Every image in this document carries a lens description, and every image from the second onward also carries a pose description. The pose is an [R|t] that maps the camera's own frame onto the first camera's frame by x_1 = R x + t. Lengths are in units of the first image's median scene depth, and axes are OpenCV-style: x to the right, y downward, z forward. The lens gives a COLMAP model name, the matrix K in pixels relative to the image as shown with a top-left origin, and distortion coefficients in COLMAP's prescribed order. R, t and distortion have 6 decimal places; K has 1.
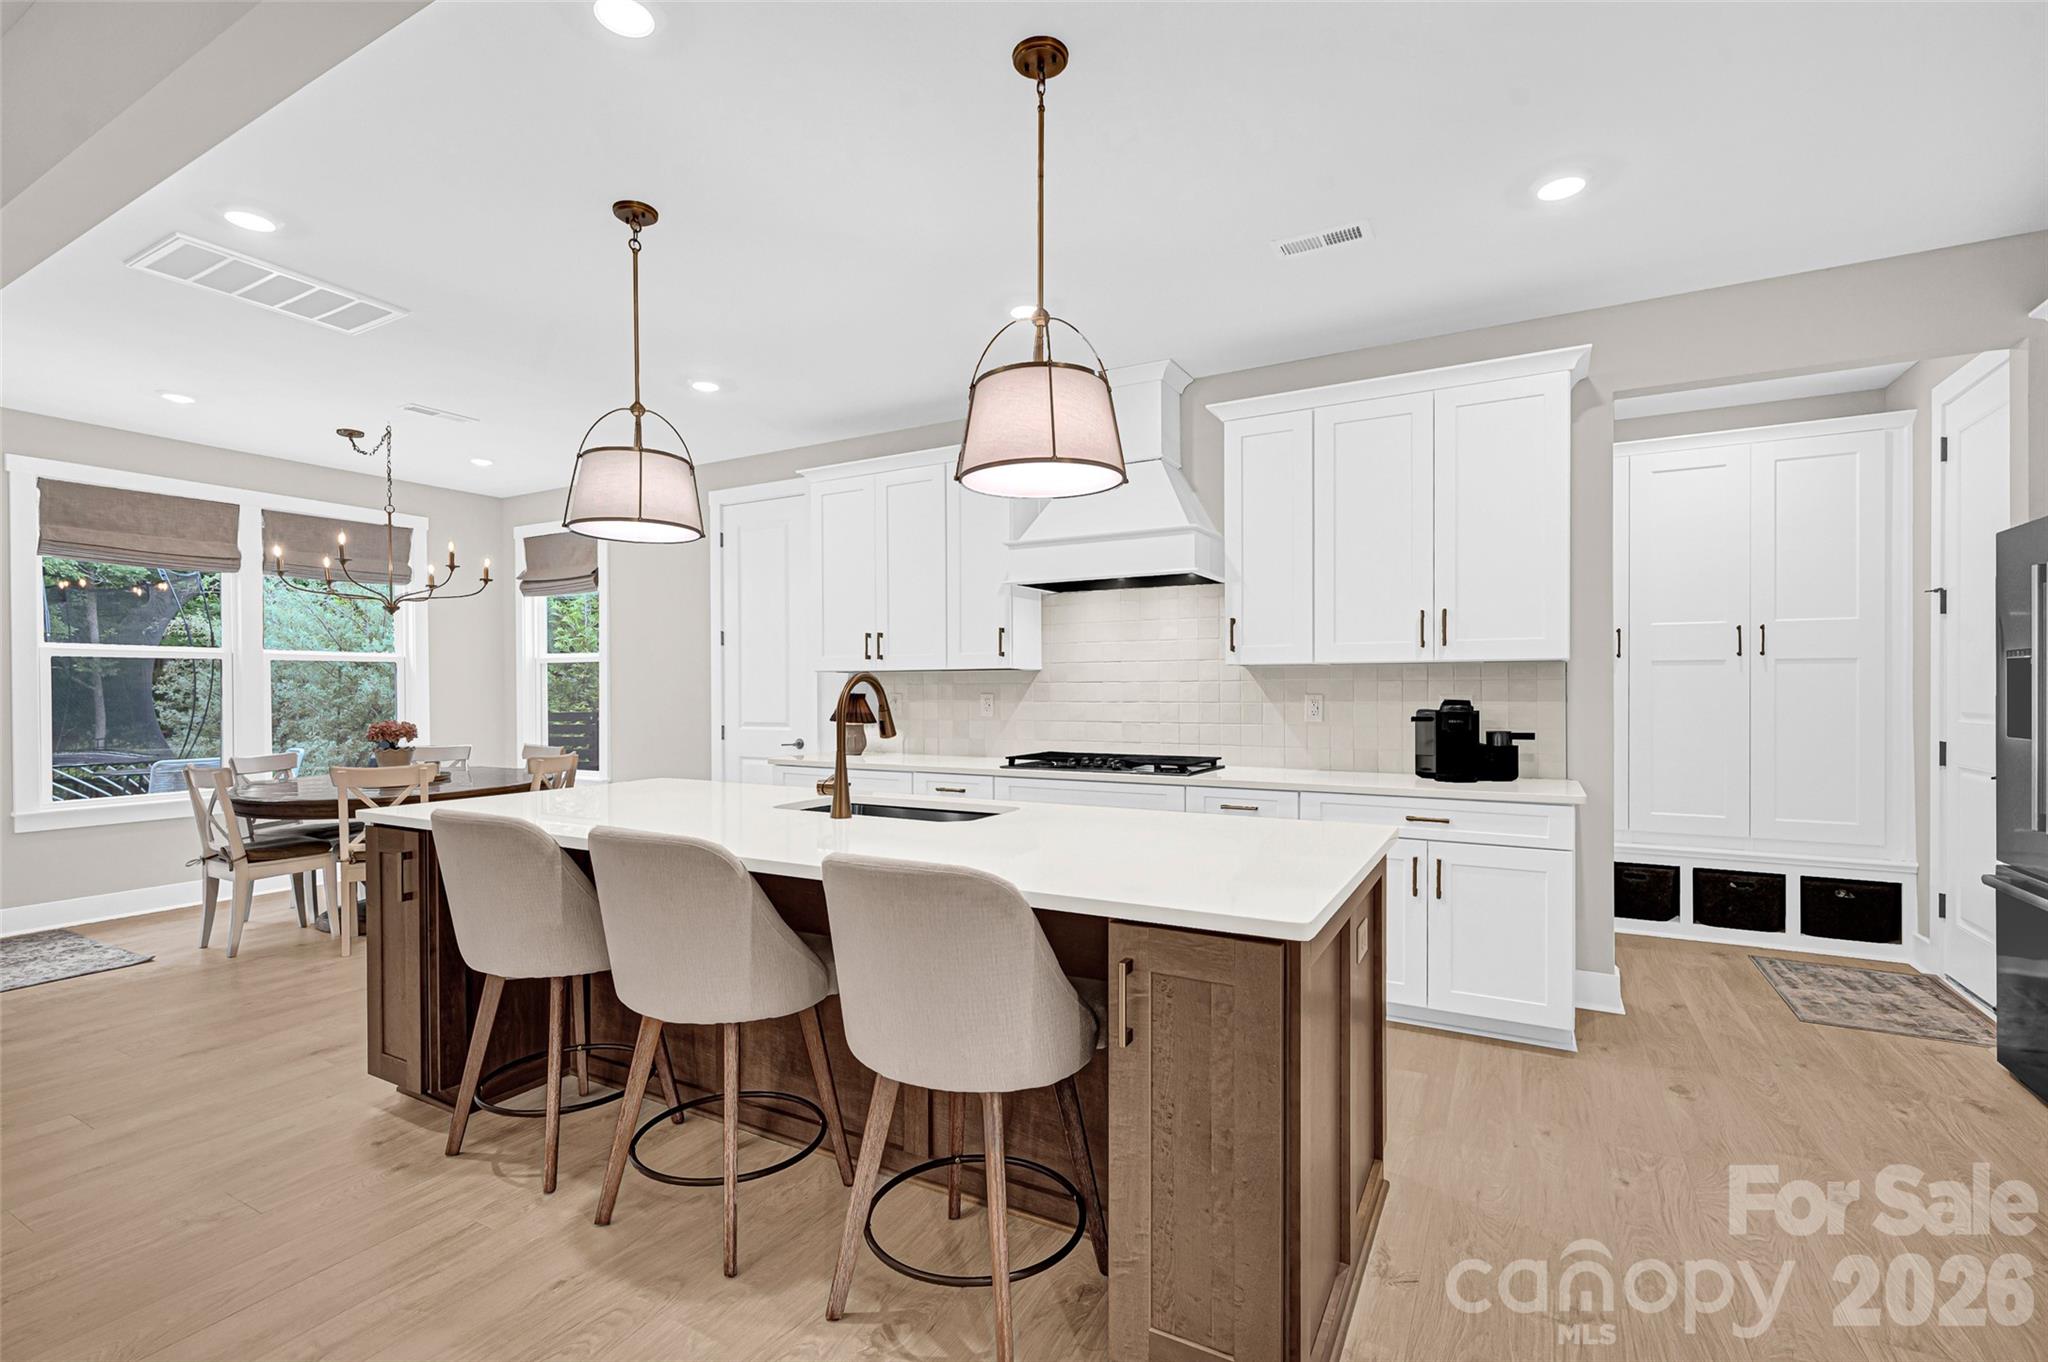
lens RADIAL K [[913.8, 0, 1024.0], [0, 913.8, 681.0], [0, 0, 1]] dist [0.000464, 0.000075]
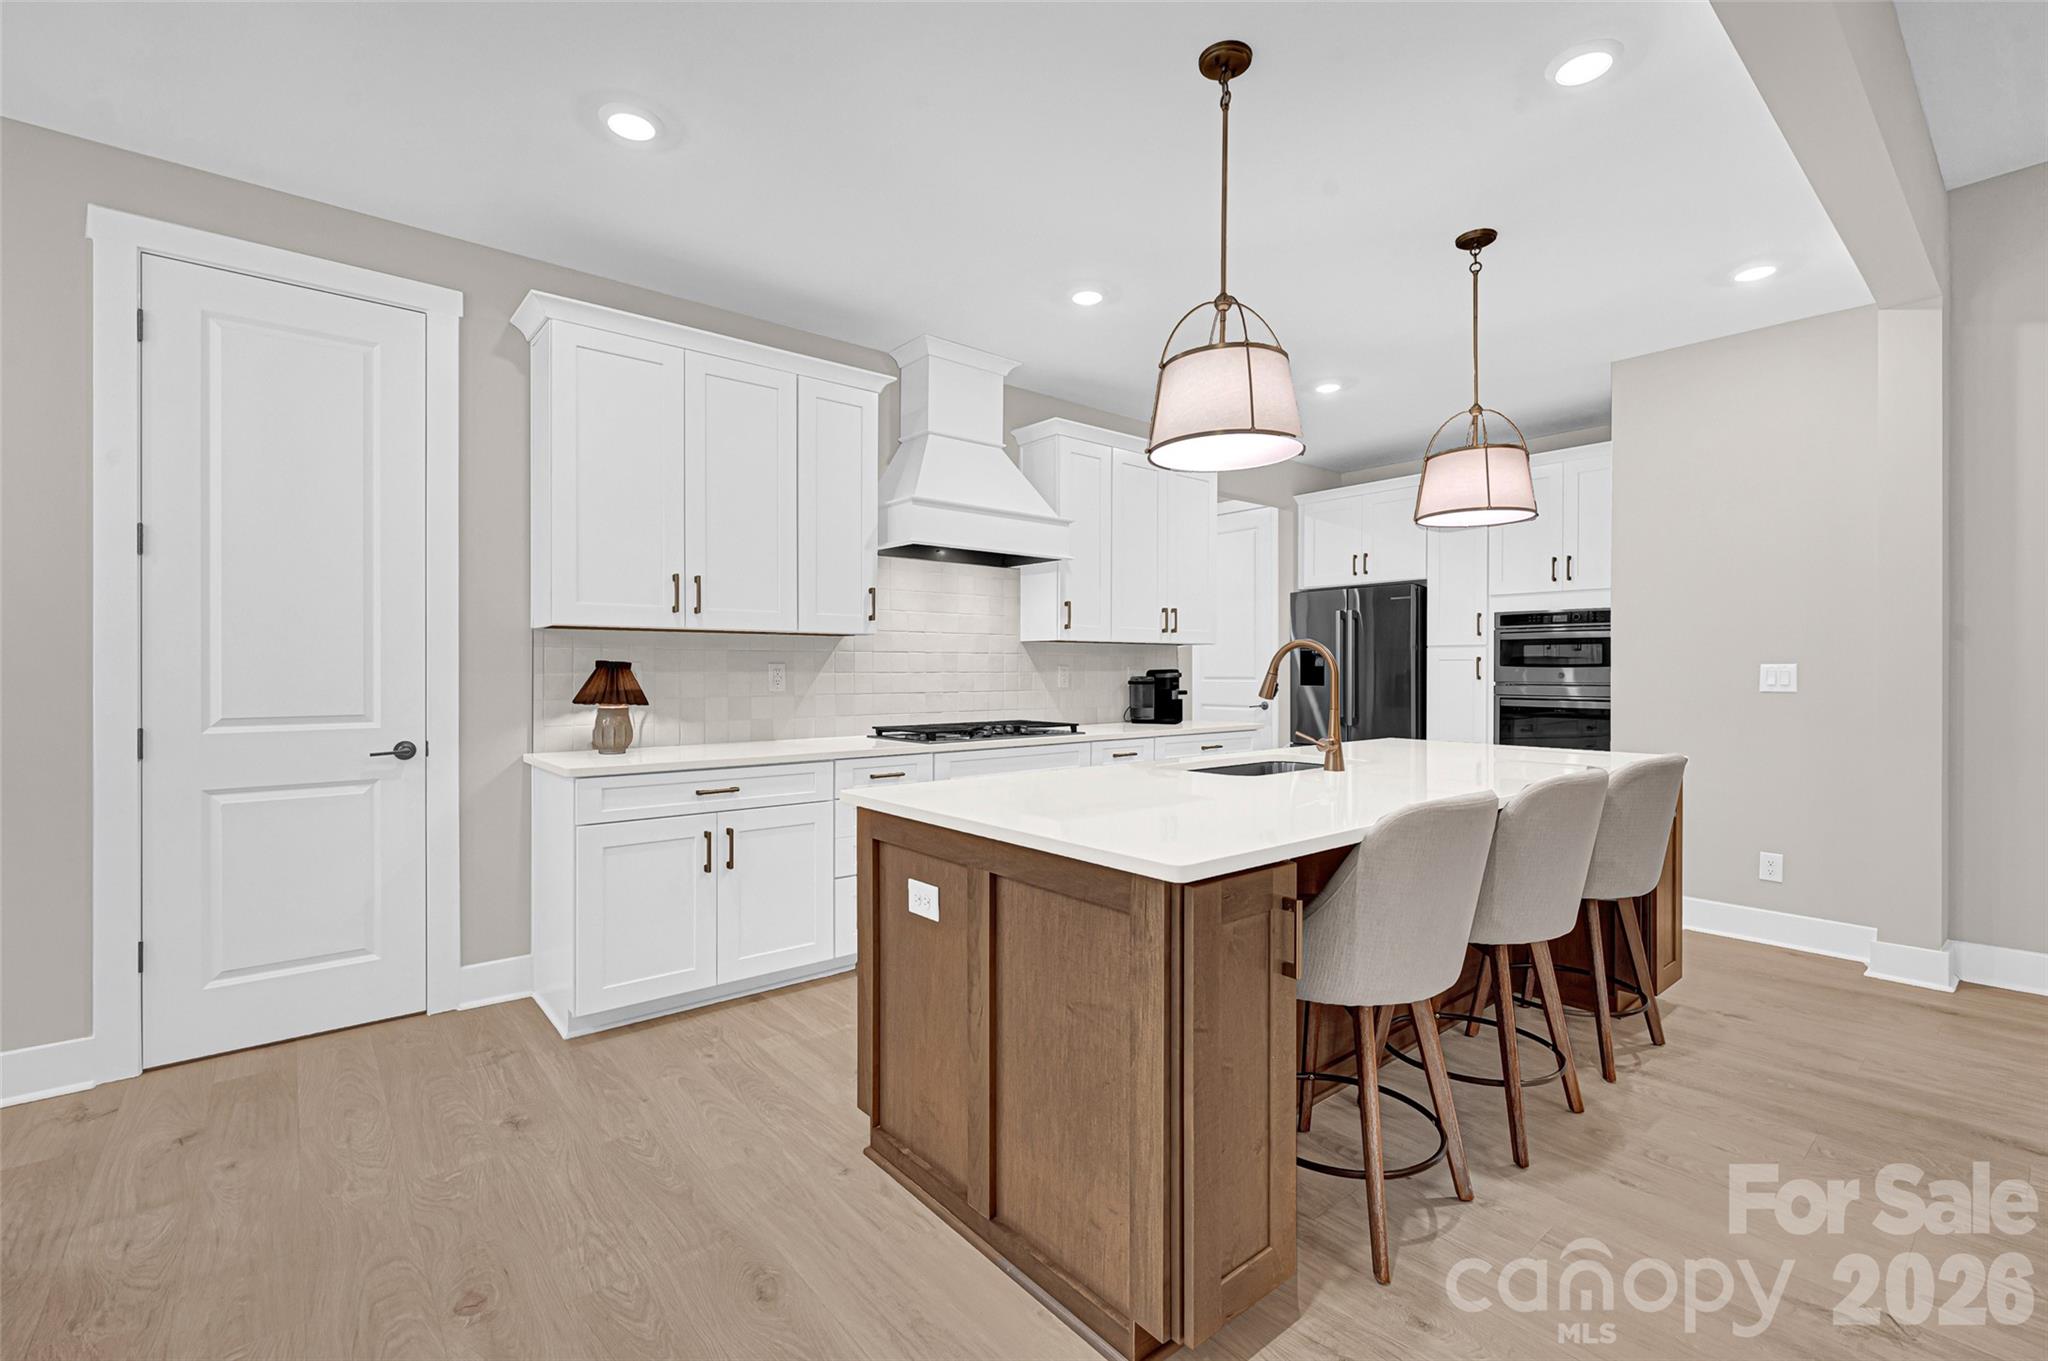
lens RADIAL K [[885.1, 0, 1031.1], [0, 885.1, 675.2], [0, 0, 1]] dist [-0.001168, -0.000213]
pose [[0.360883, -0.000952, 0.932611, -0.882847], [-0.010774, 0.999928, 0.005190, 0.023179], [-0.932549, -0.011921, 0.360847, 0.646514]]
